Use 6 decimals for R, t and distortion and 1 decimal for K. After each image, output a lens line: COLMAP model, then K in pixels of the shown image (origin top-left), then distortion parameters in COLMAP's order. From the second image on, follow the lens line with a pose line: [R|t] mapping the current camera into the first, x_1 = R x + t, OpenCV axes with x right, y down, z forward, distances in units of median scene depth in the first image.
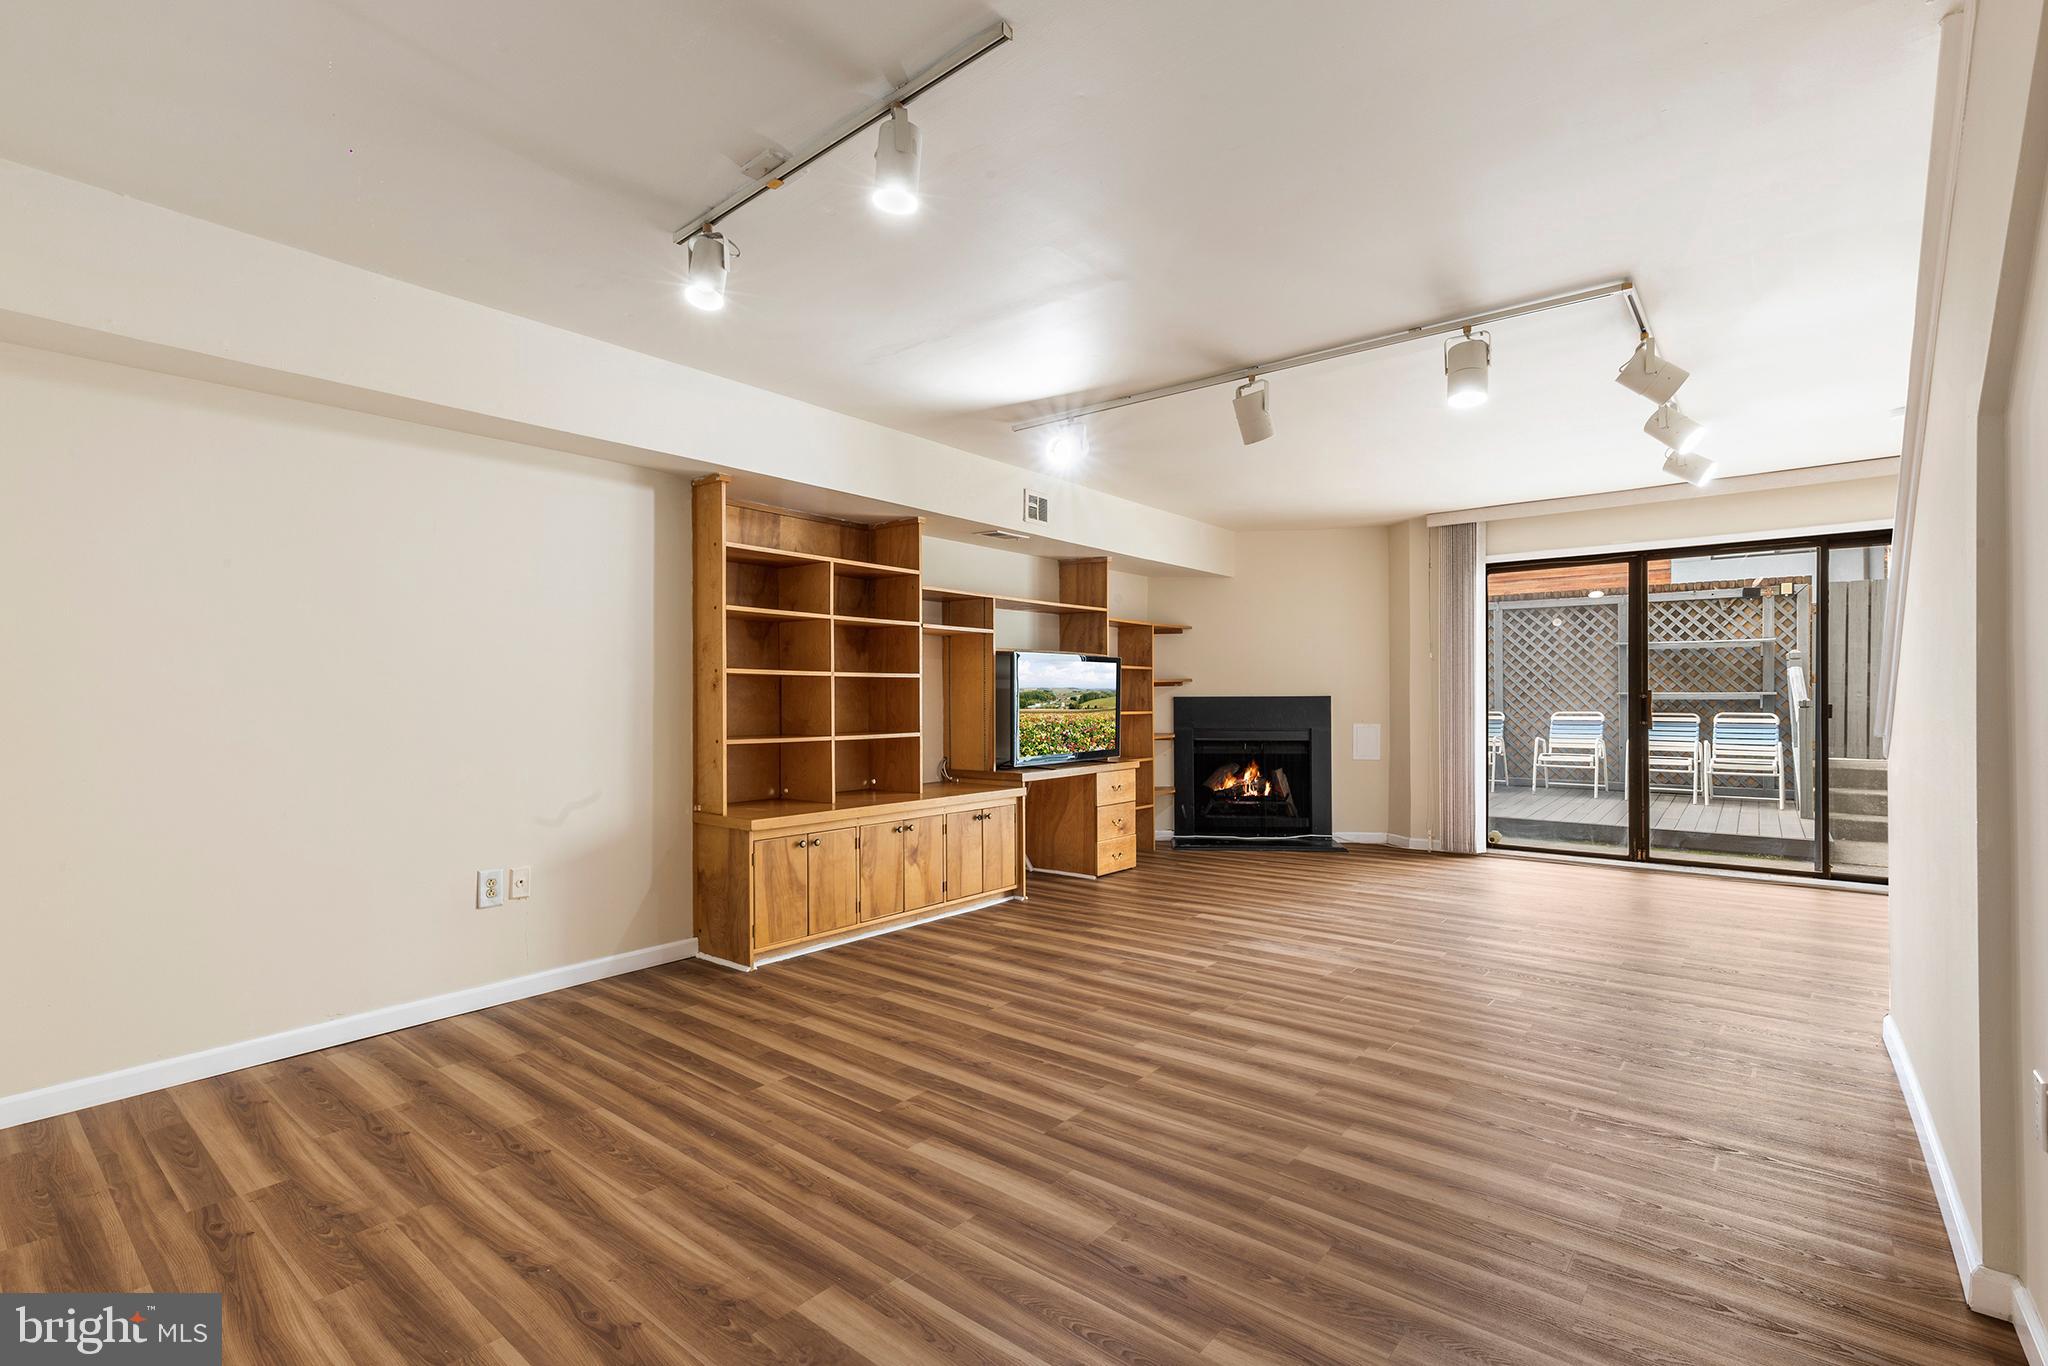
lens RADIAL K [[941.6, 0, 1012.2], [0, 941.6, 696.1], [0, 0, 1]] dist [0.001536, -0.000038]
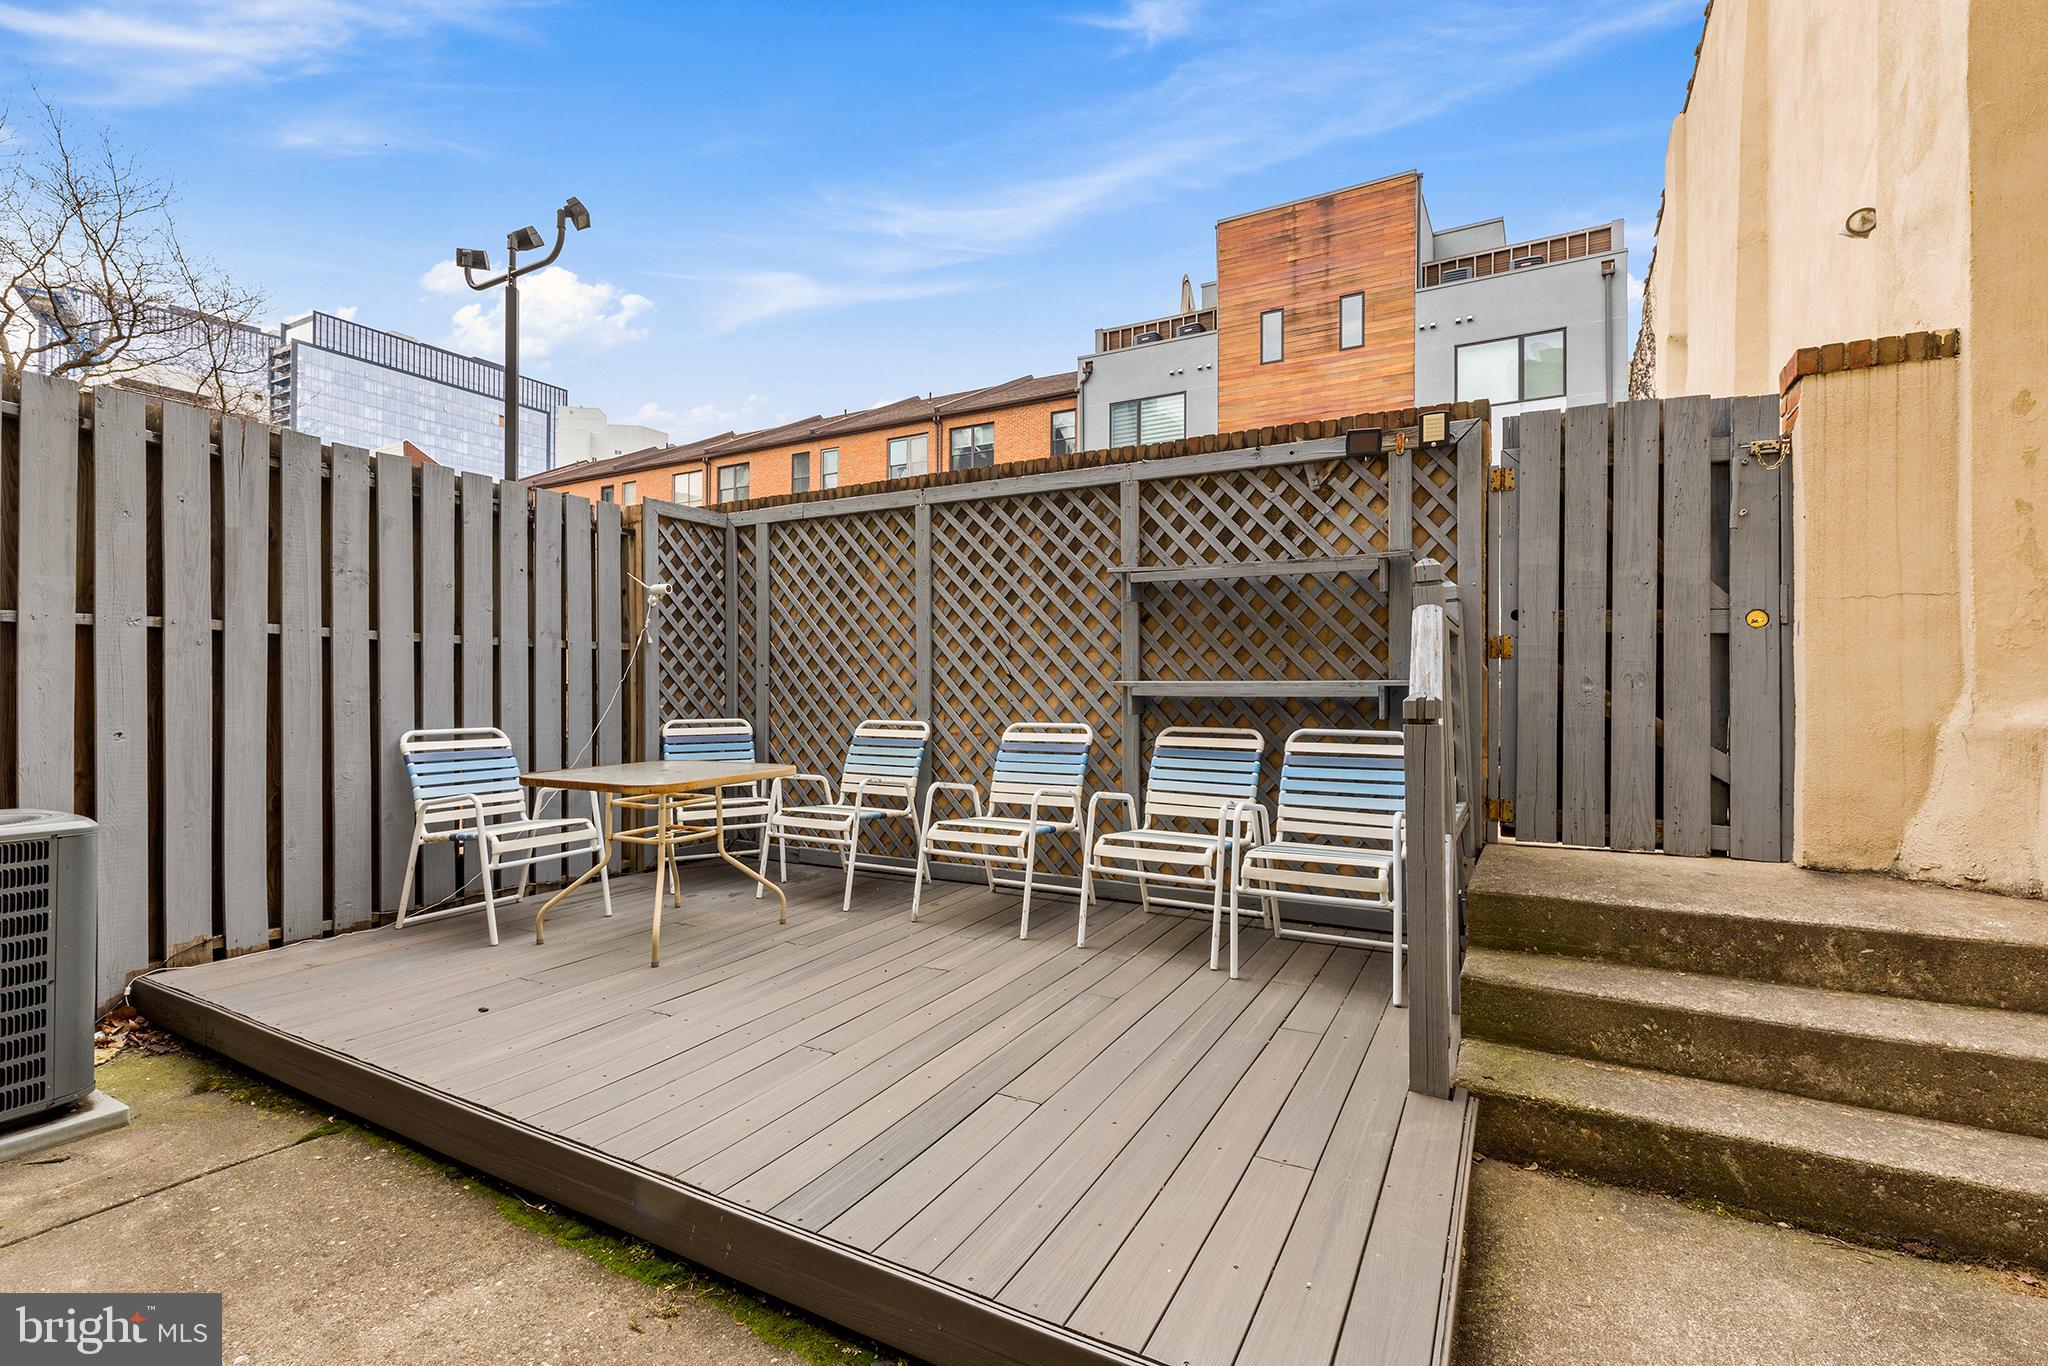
lens RADIAL K [[922.6, 0, 1027.1], [0, 922.6, 683.1], [0, 0, 1]] dist [0.001870, 0.000358]
pose [[0.985005, 0.000163, 0.172528, 0.894745], [-0.000127, 1.000000, -0.000218, -0.004359], [-0.172528, 0.000193, 0.985005, 0.982457]]
